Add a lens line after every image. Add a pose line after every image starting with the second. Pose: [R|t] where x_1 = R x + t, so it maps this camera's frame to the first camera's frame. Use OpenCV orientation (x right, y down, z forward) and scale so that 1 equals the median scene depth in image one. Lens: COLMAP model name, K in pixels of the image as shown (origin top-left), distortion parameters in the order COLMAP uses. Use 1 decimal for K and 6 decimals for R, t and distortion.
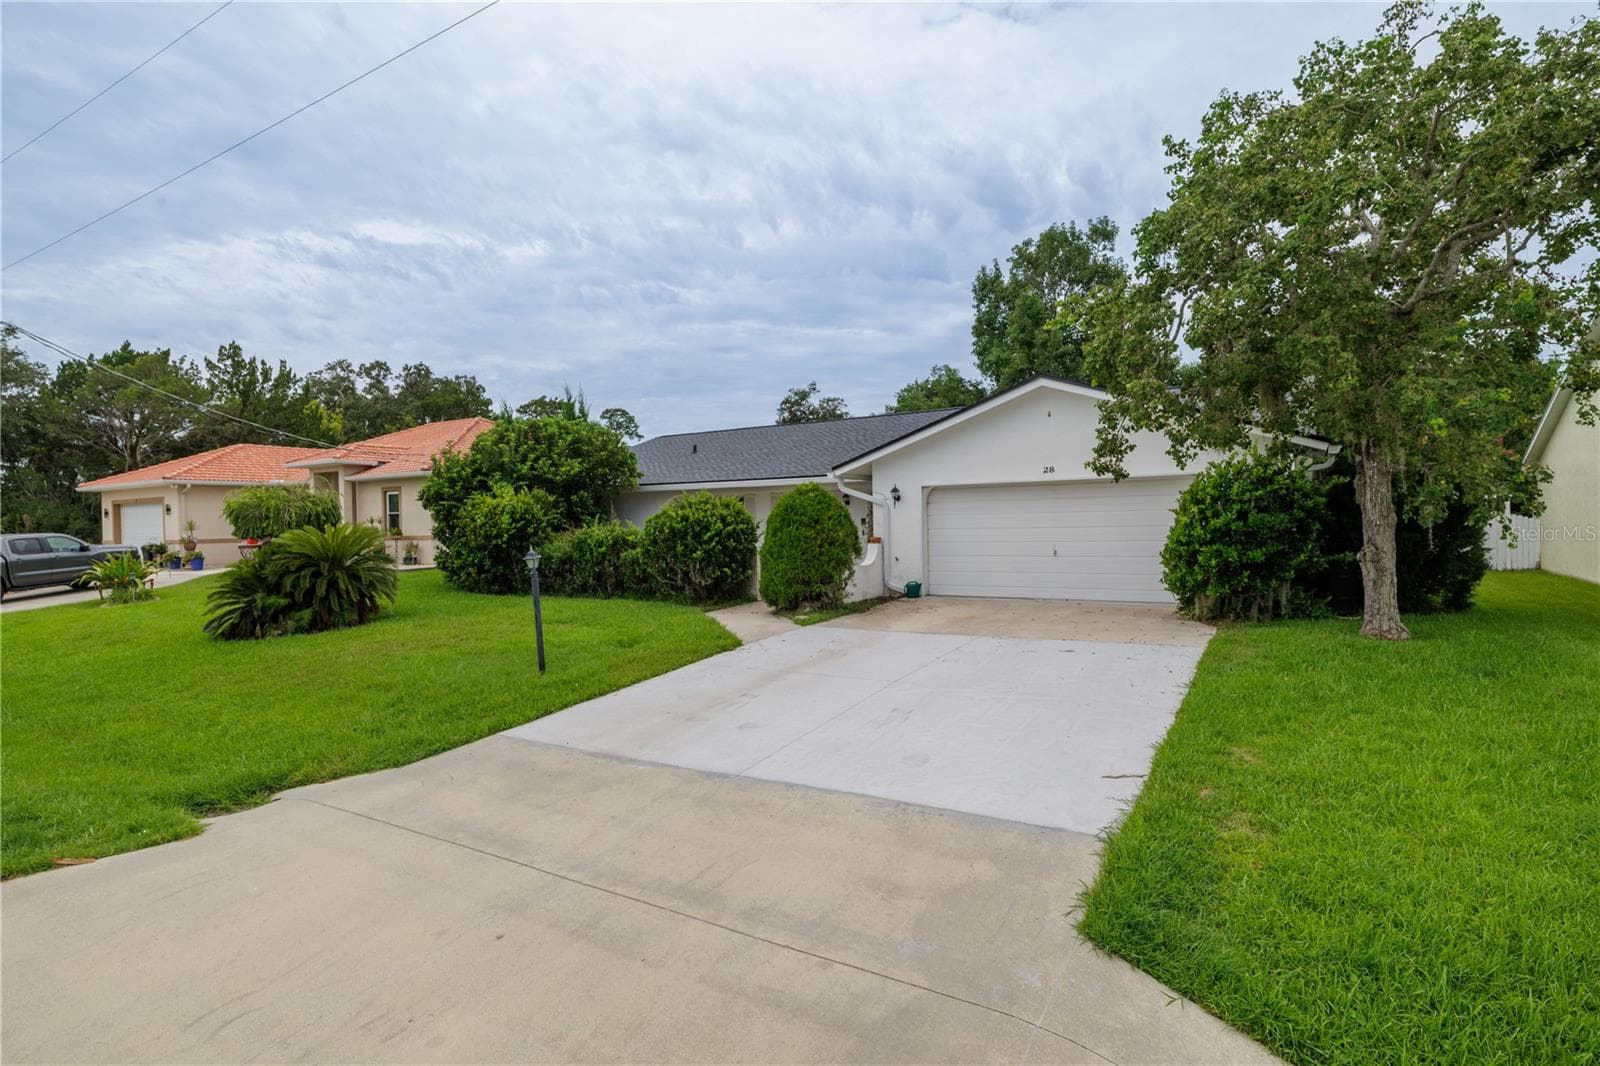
lens RADIAL K [[822.7, 0, 745.8], [0, 822.7, 537.3], [0, 0, 1]] dist [-0.021153, 0.000803]
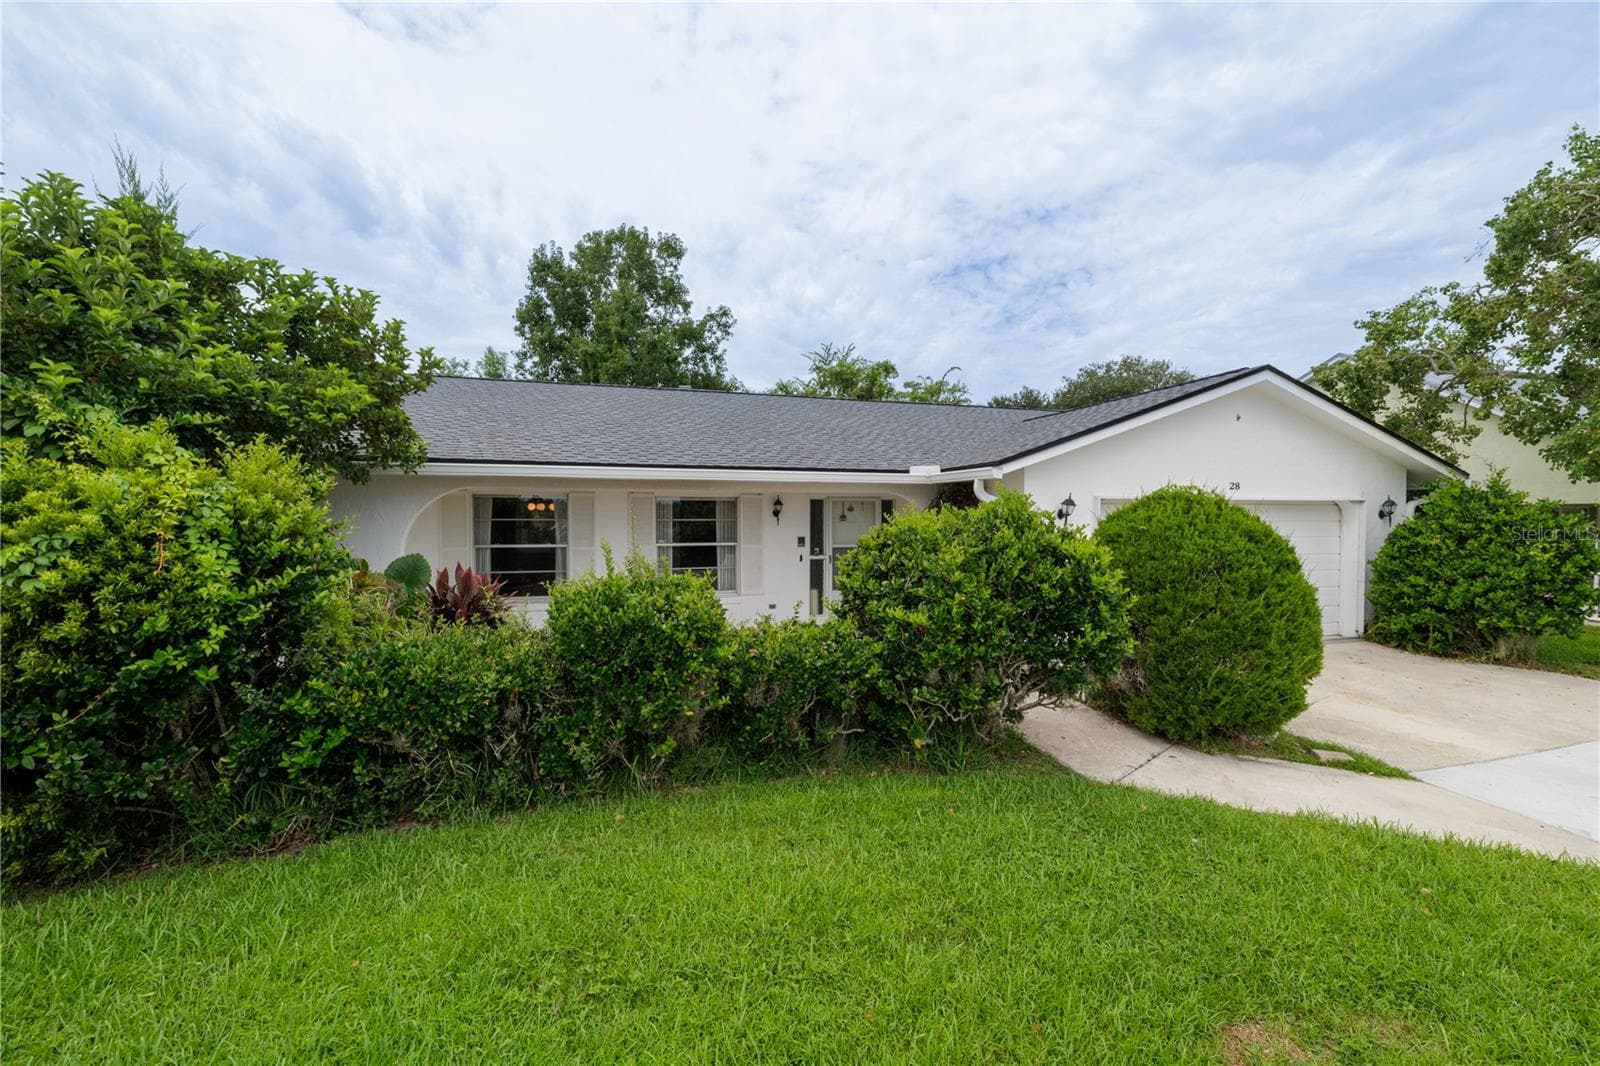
lens RADIAL K [[699.3, 0, 802.1], [0, 699.3, 542.9], [0, 0, 1]] dist [0.004606, 0.000425]
pose [[0.632442, -0.009743, 0.774546, -0.195663], [0.000888, 0.999929, 0.011853, -0.017178], [-0.774607, -0.006809, 0.632406, 0.423586]]
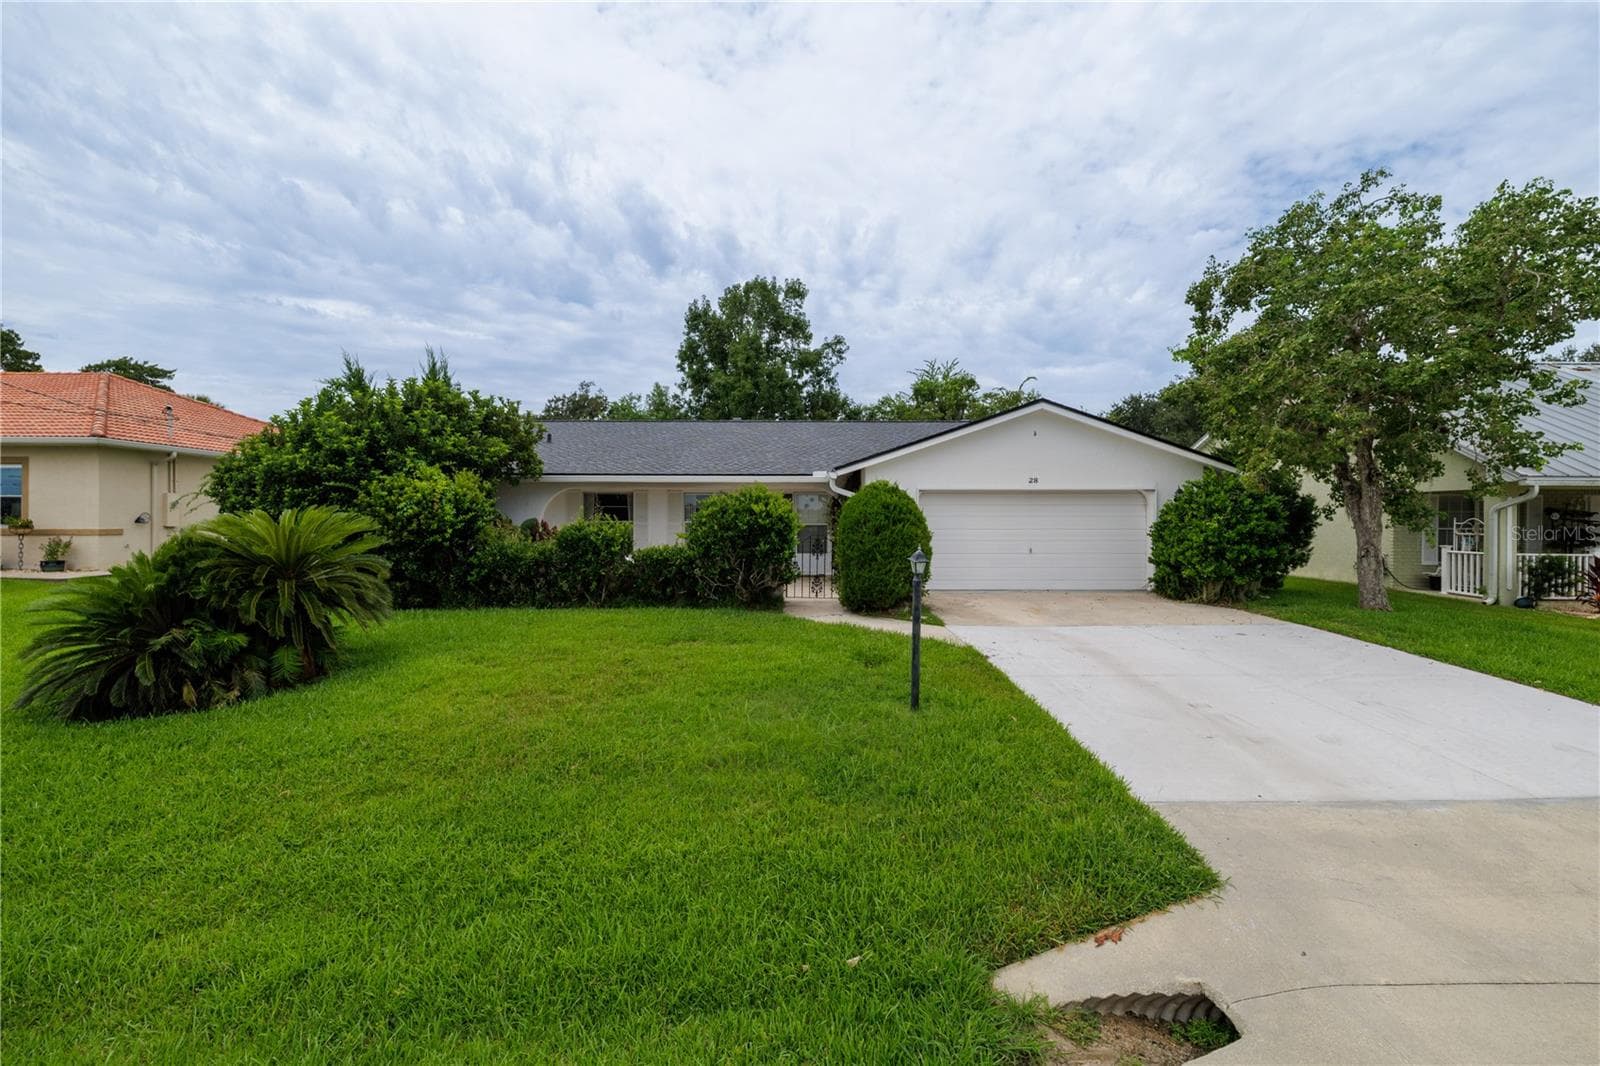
lens RADIAL K [[711.4, 0, 780.1], [0, 711.4, 530.8], [0, 0, 1]] dist [-0.001380, 0.000083]
pose [[0.835331, 0.012181, 0.549613, -0.227933], [-0.006788, 0.999907, -0.011843, 0.002079], [-0.549706, 0.006162, 0.835336, 0.160303]]
